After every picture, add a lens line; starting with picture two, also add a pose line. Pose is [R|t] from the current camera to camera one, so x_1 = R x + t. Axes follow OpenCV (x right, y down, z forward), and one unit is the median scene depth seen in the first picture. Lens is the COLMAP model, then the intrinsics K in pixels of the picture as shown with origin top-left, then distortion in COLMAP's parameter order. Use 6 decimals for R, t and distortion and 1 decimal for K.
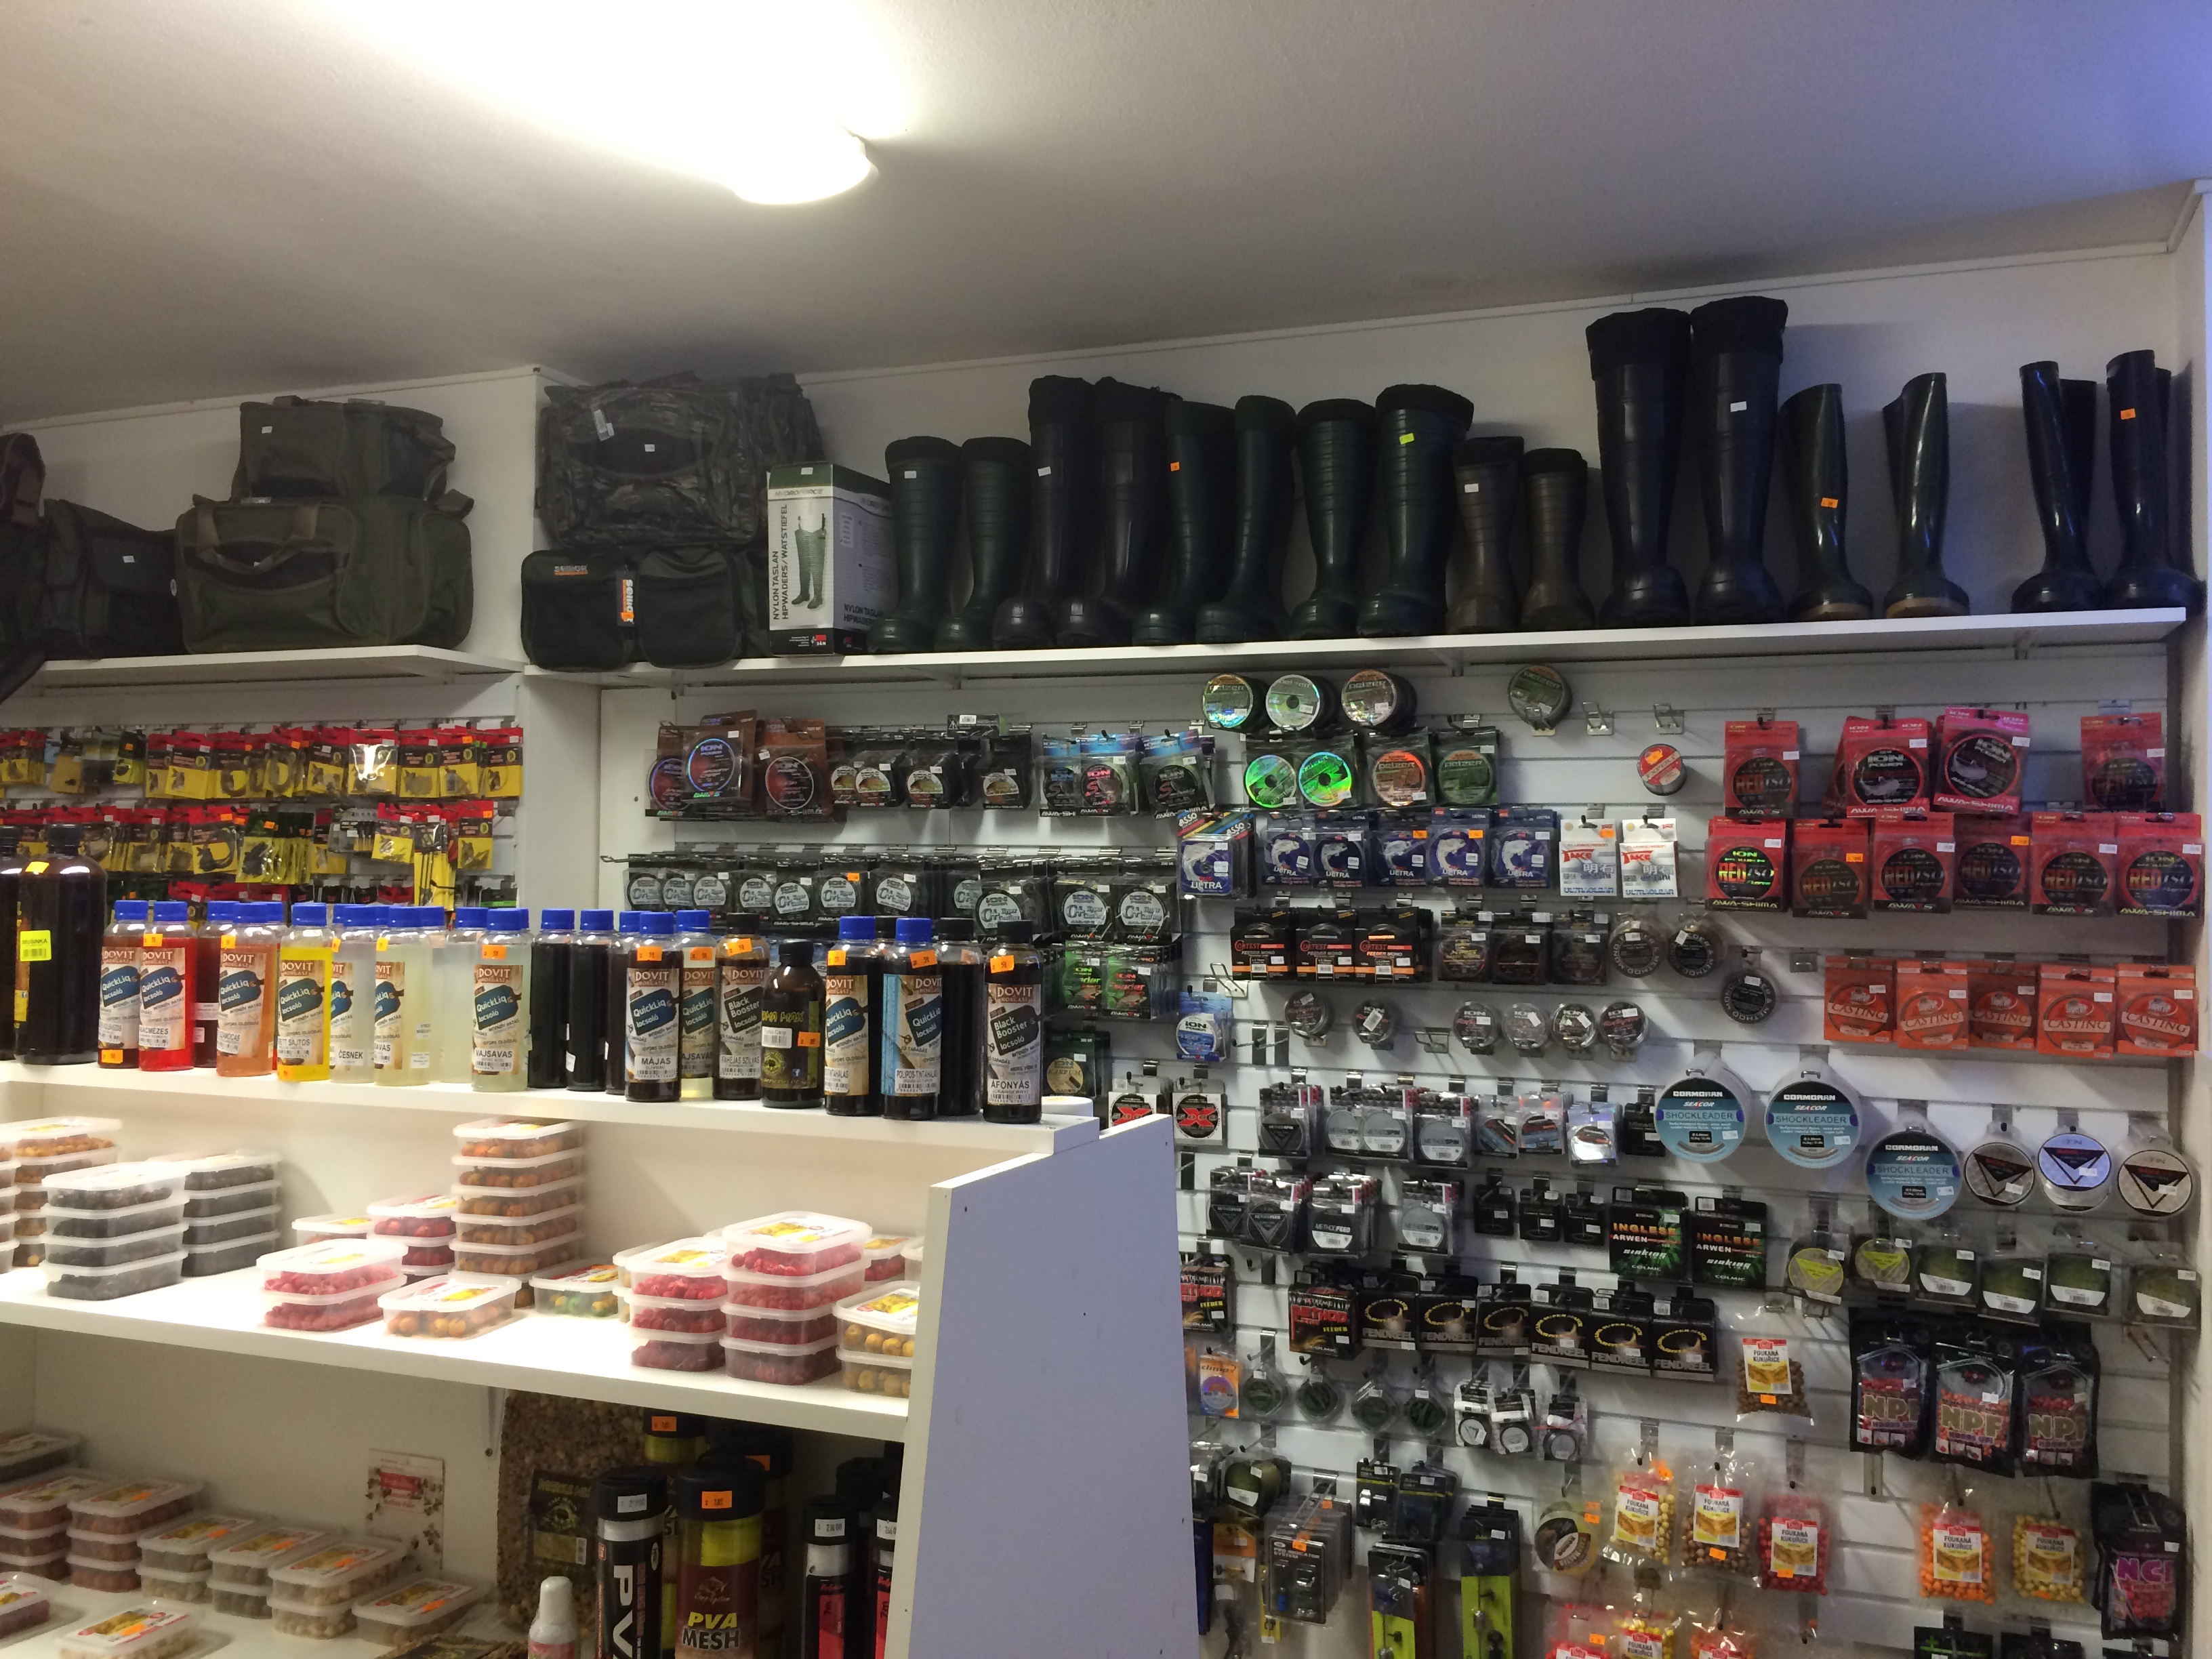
lens RADIAL K [[1883.4, 0, 1106.9], [0, 1883.4, 826.6], [0, 0, 1]] dist [0.013075, -0.008875]
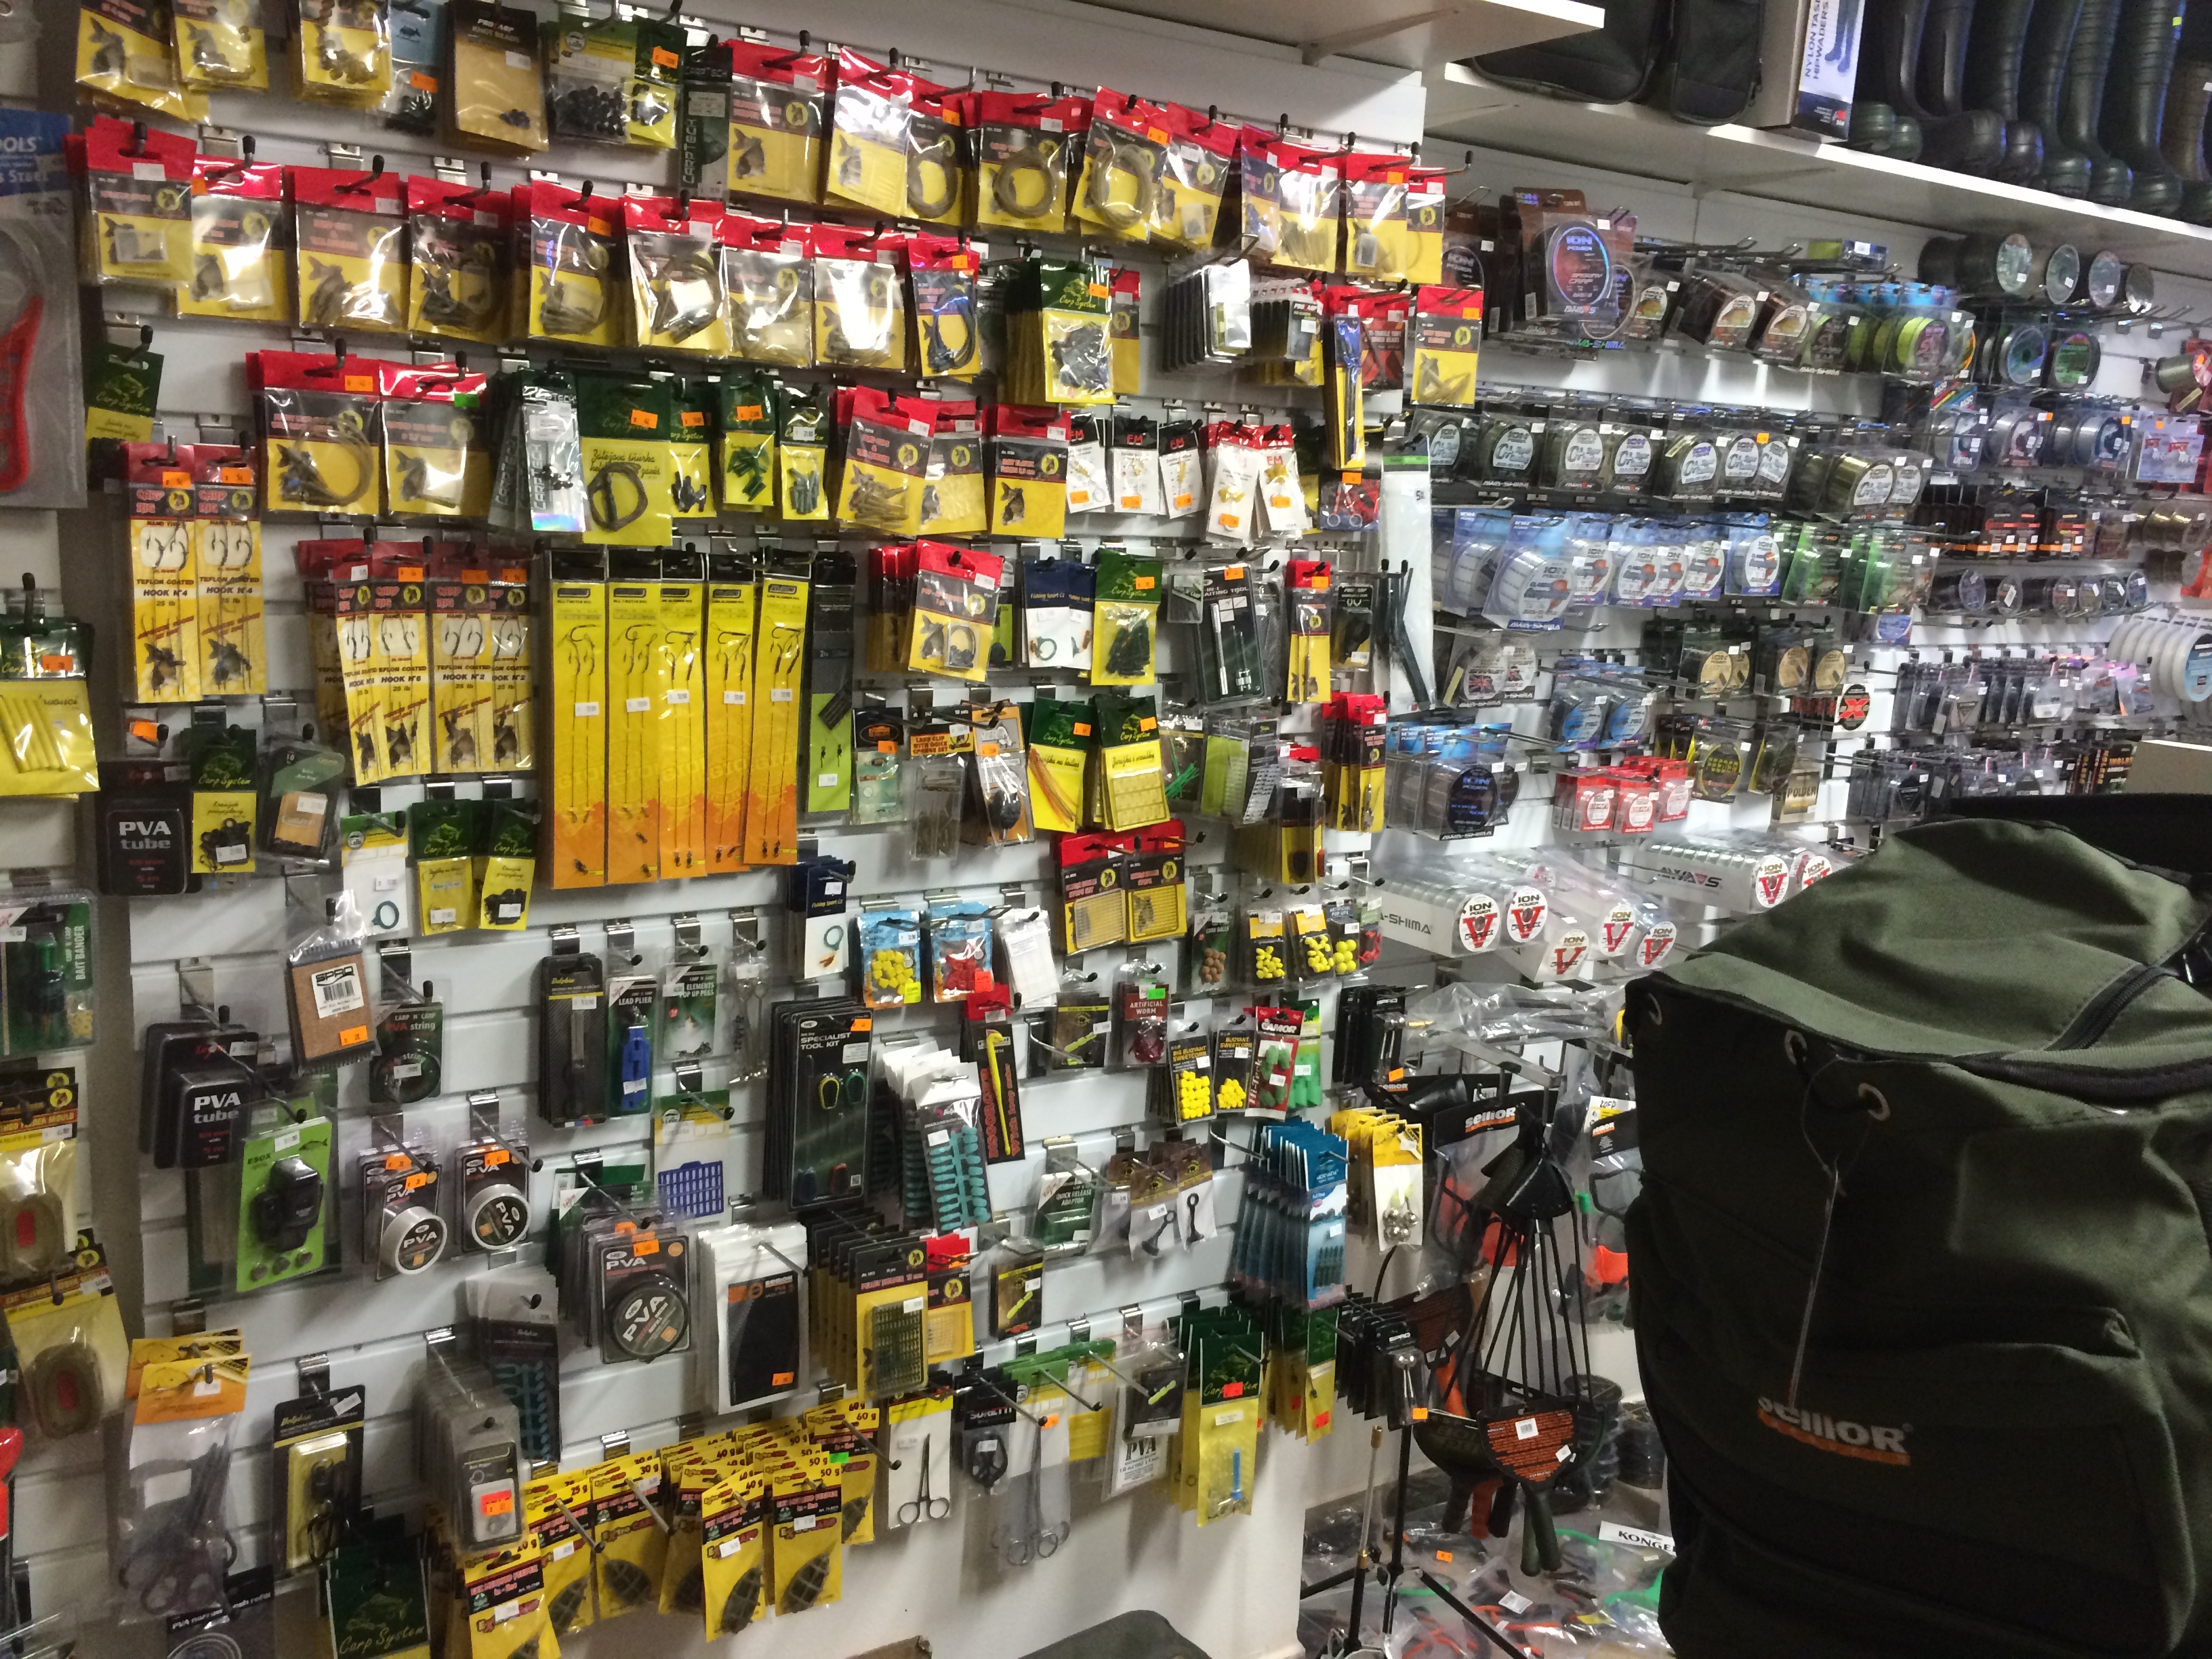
lens RADIAL K [[1883.4, 0, 1104.0], [0, 1883.4, 830.5], [0, 0, 1]] dist [0.013075, -0.008875]
pose [[0.568723, -0.143841, 0.809854, -0.966784], [-0.069290, 0.972712, 0.221426, 0.030177], [-0.819605, -0.182045, 0.543237, 0.776435]]
